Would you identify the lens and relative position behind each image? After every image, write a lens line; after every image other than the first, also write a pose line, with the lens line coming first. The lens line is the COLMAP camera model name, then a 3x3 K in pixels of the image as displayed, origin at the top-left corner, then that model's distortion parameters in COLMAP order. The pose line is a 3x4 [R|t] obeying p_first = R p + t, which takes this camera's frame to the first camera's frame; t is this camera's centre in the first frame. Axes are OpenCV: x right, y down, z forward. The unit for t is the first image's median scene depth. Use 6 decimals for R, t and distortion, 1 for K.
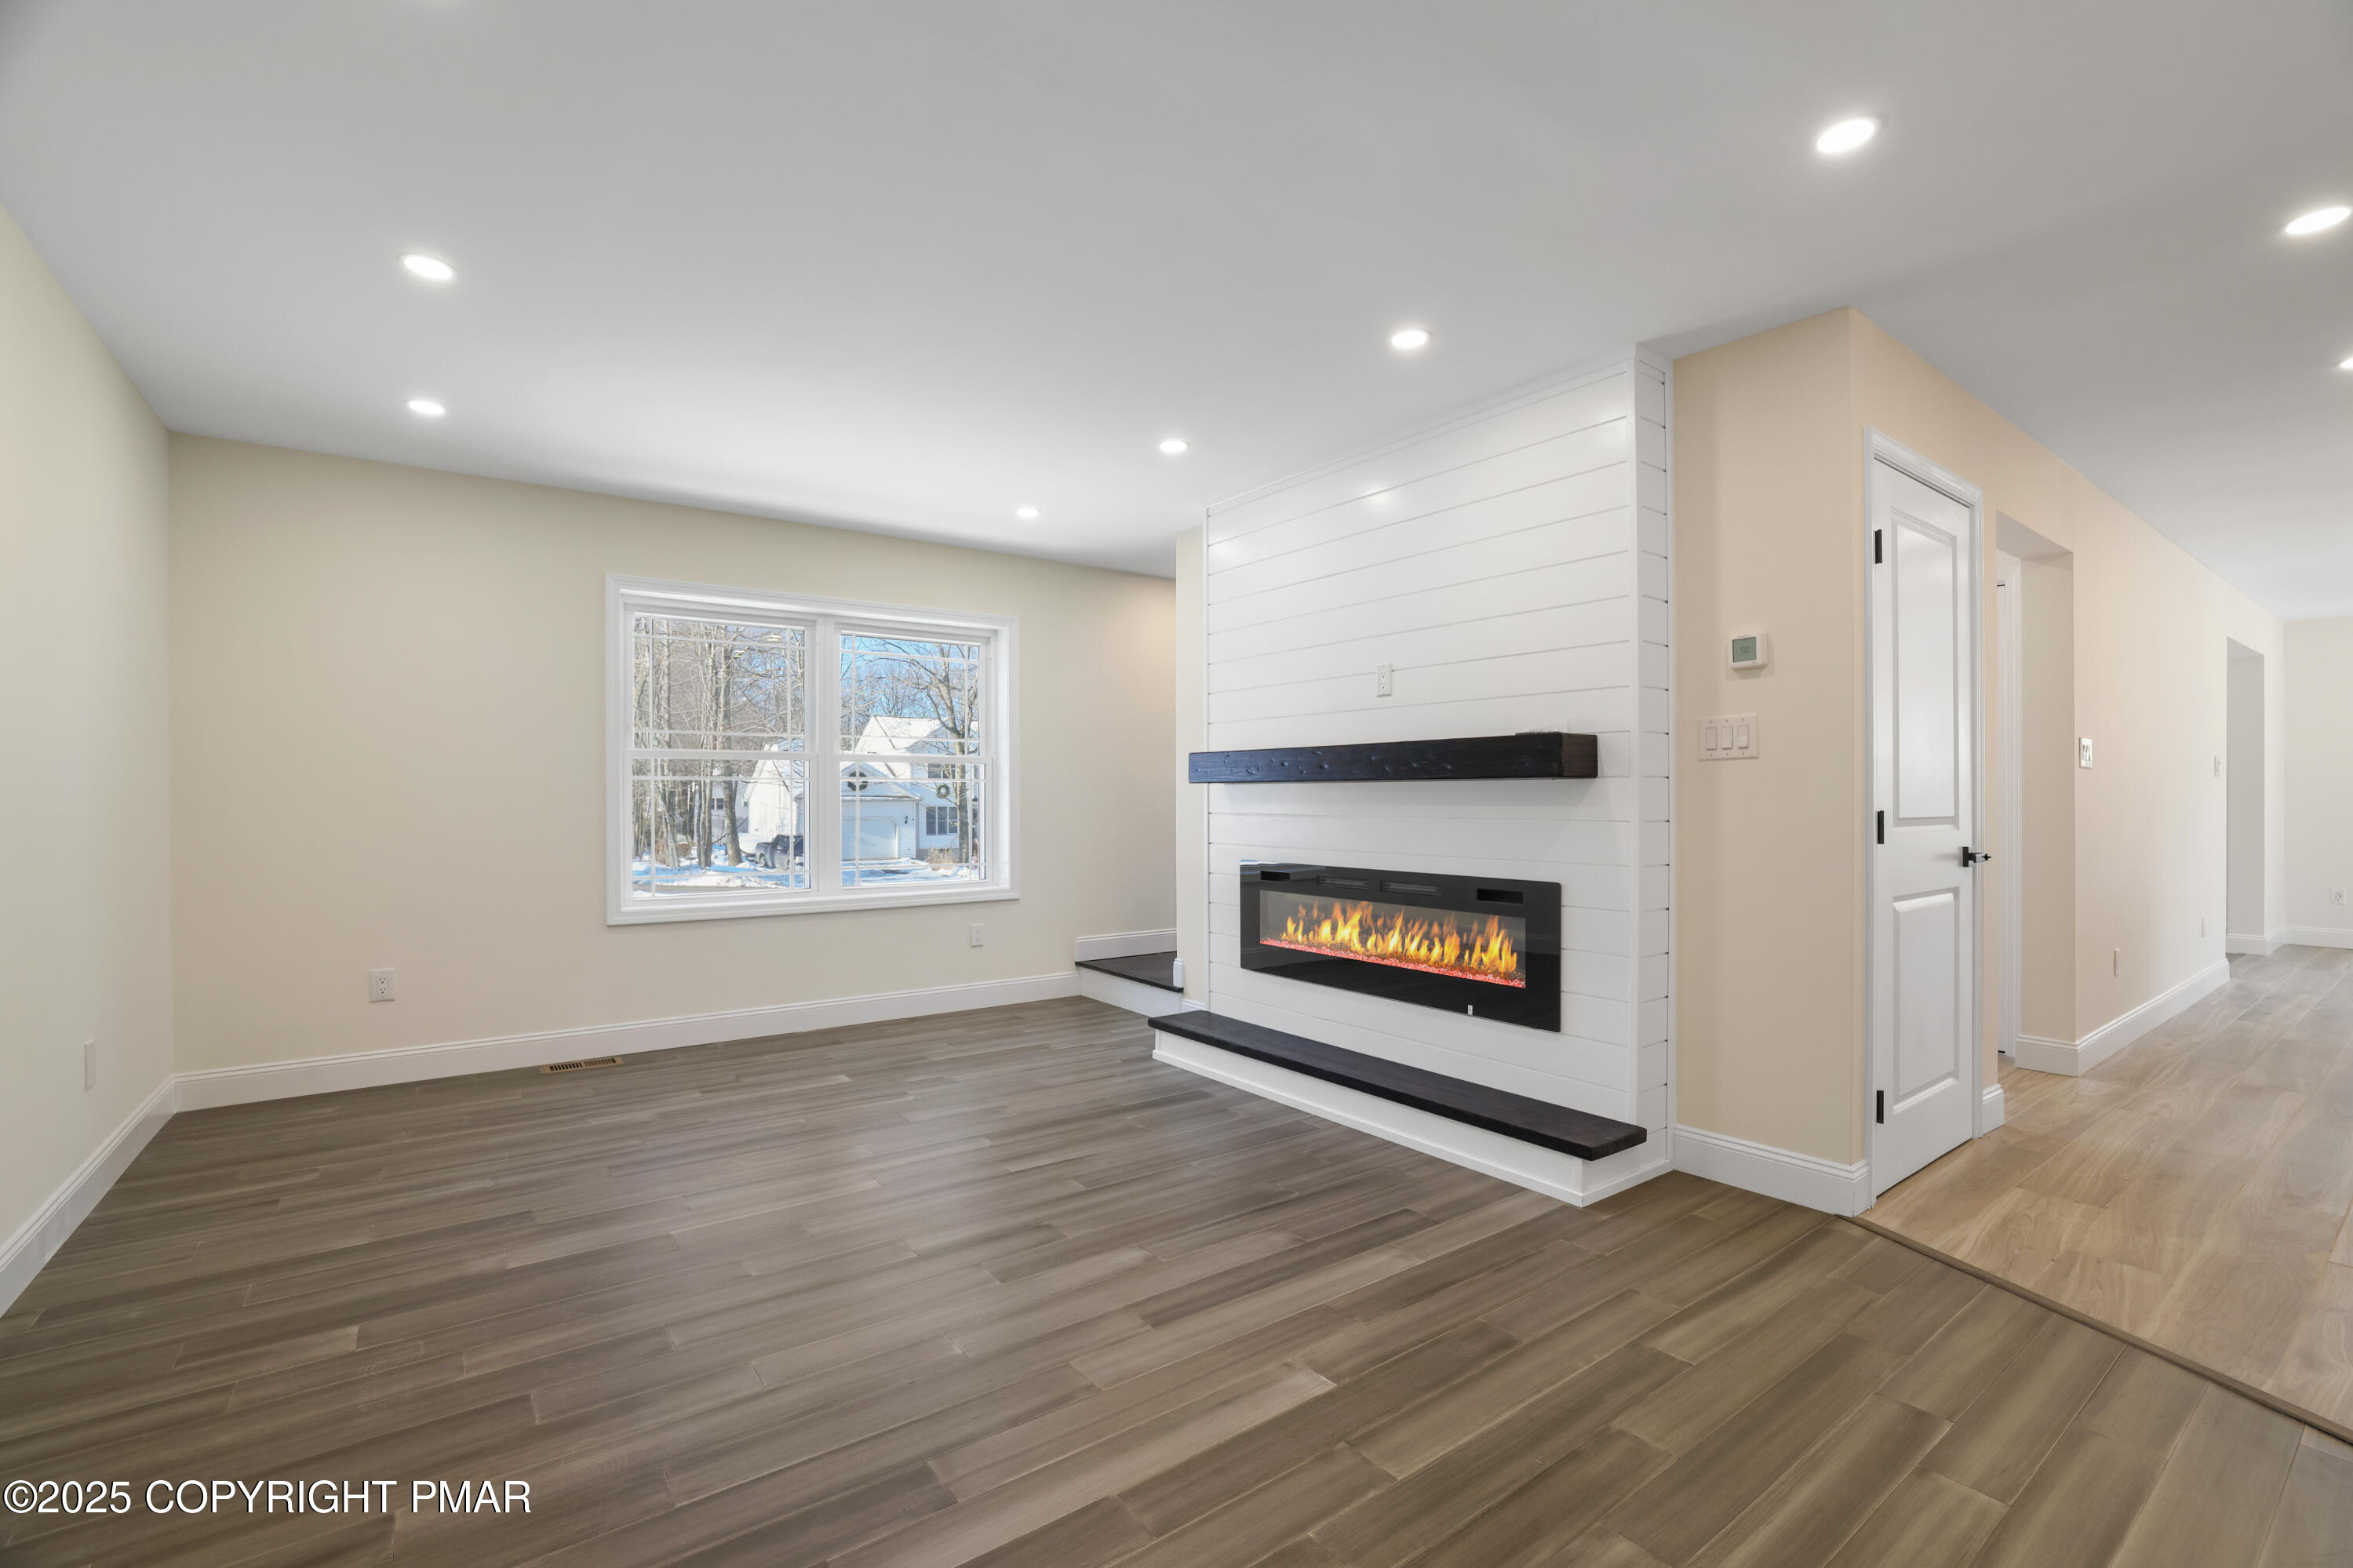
lens RADIAL K [[1006.5, 0, 1180.0], [0, 1006.5, 793.0], [0, 0, 1]] dist [-0.000654, 0.000351]
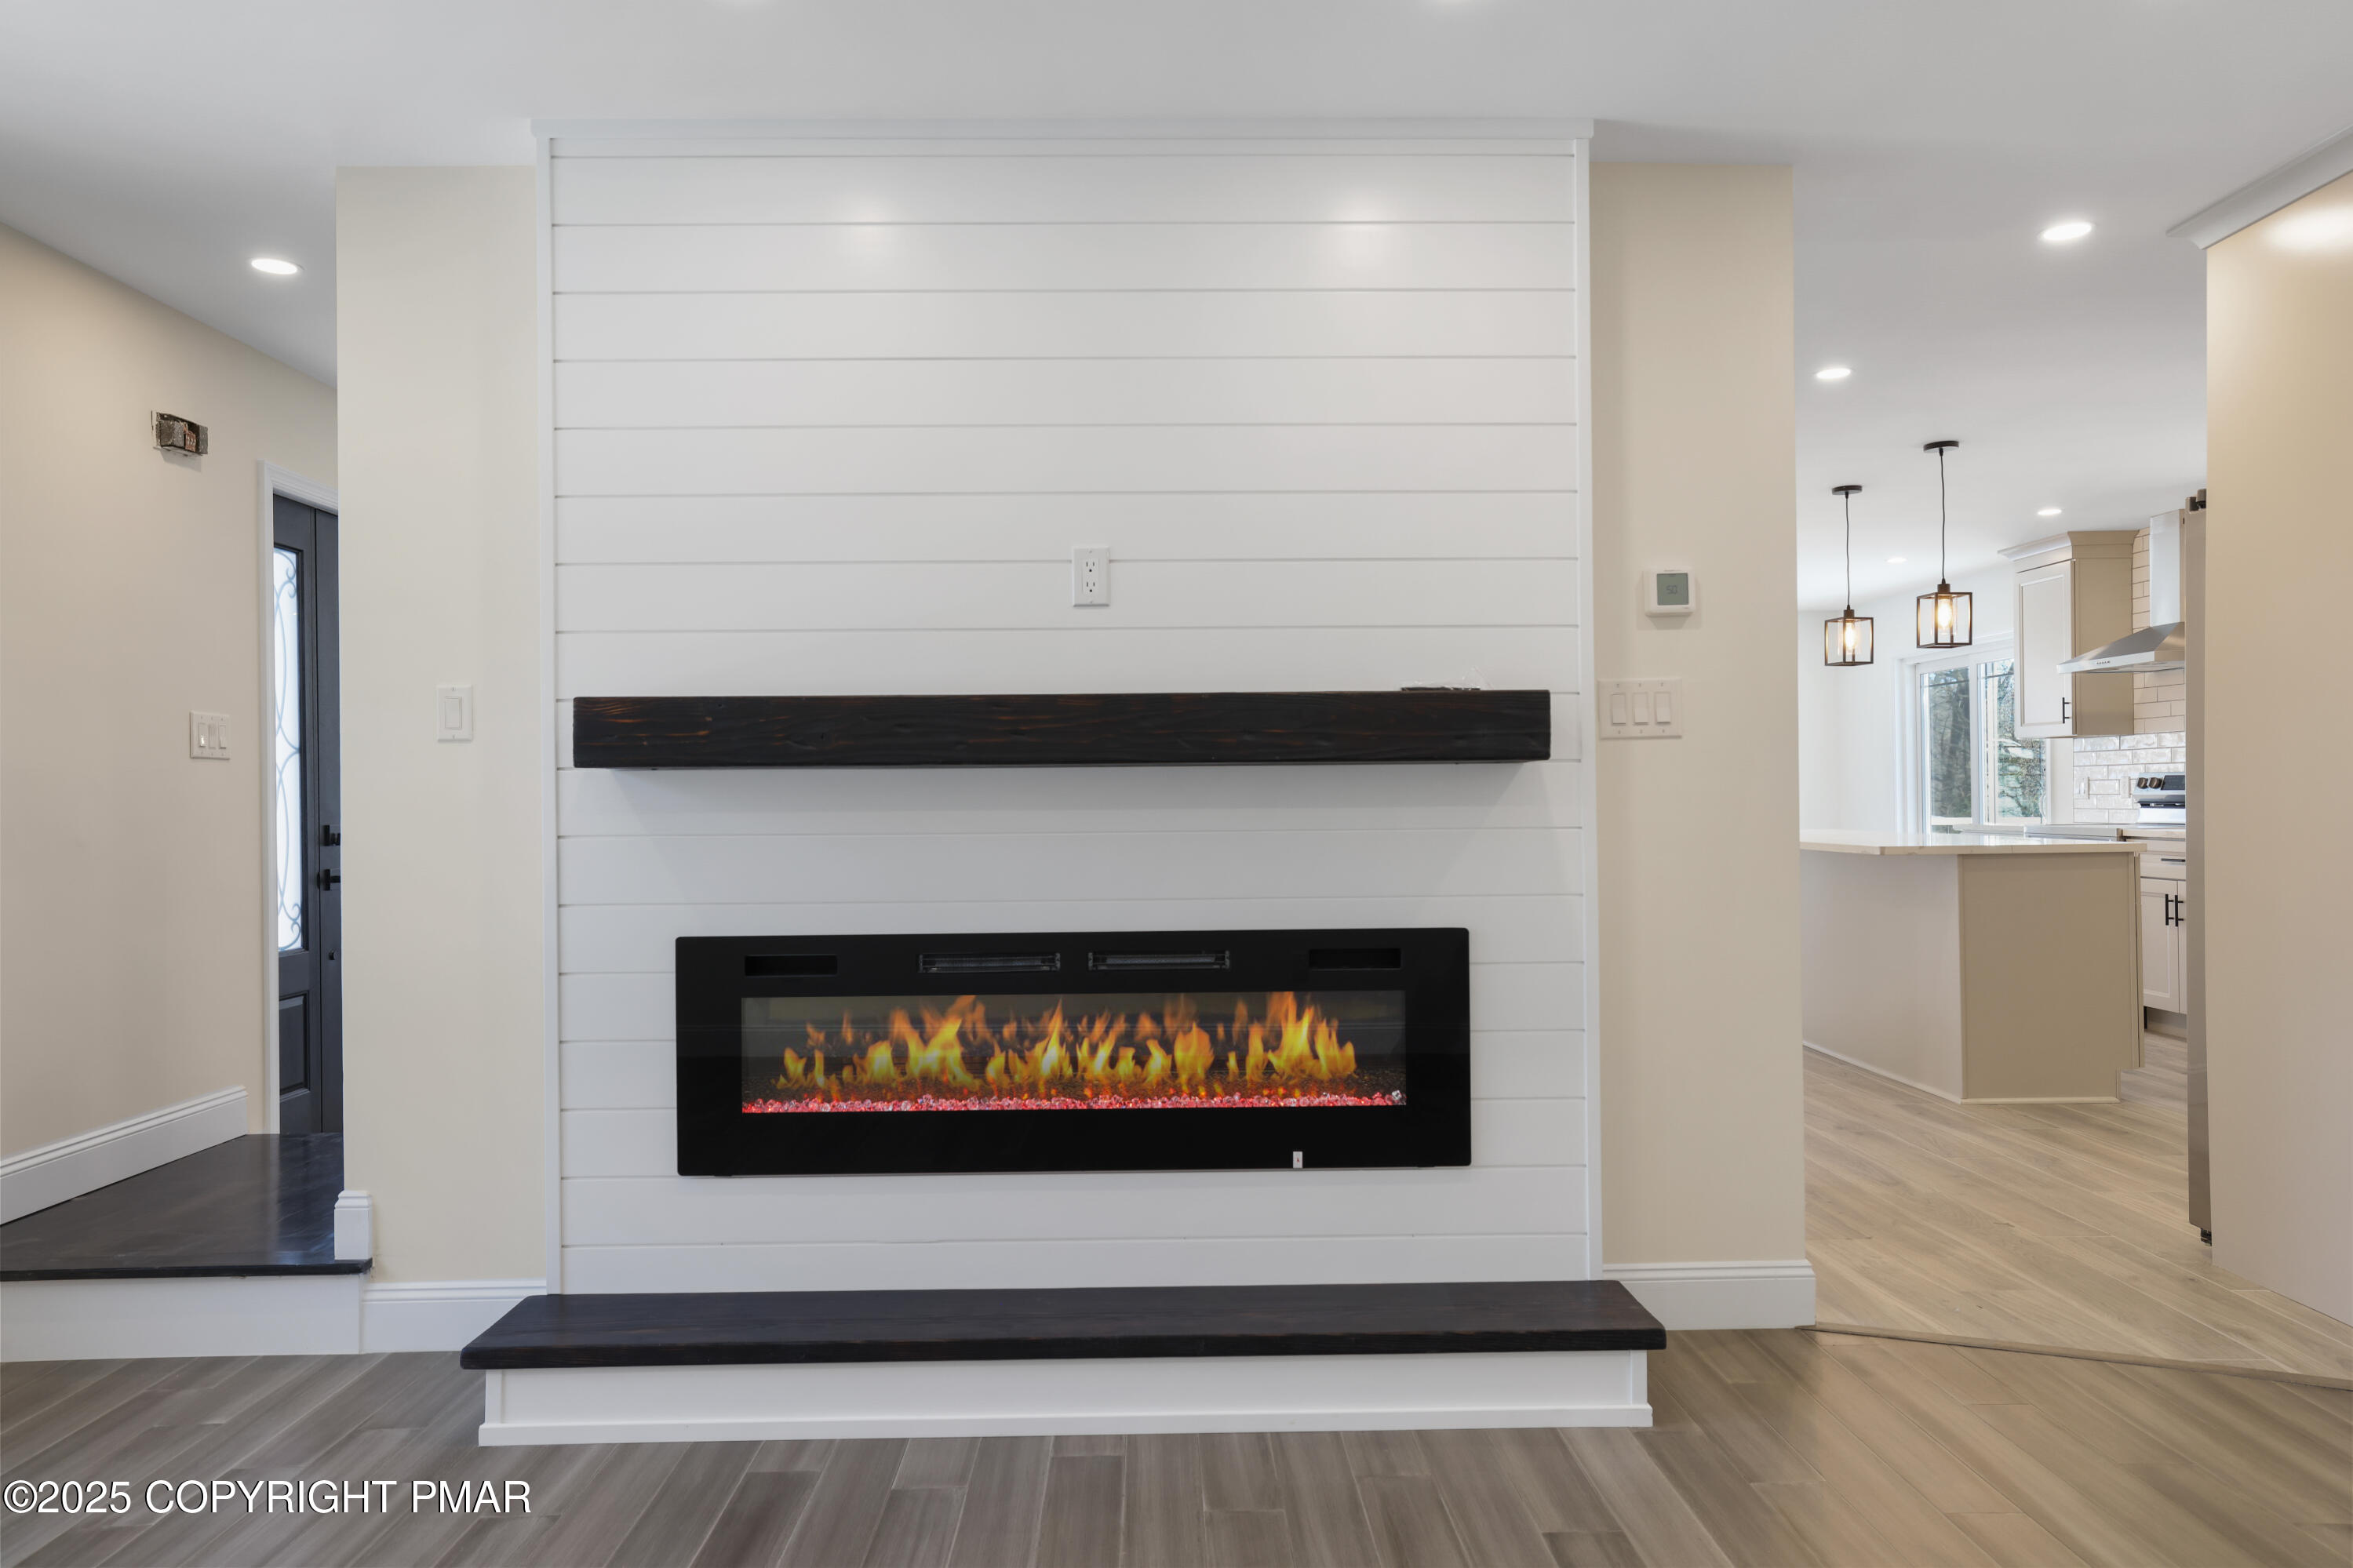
lens RADIAL K [[1586.6, 0, 1152.1], [0, 1586.6, 750.8], [0, 0, 1]] dist [0.005996, 0.027136]
pose [[0.588038, 0.013428, 0.808722, -0.502551], [0.000501, 0.999856, -0.016966, -0.004356], [-0.808833, 0.010382, 0.587947, 0.526266]]
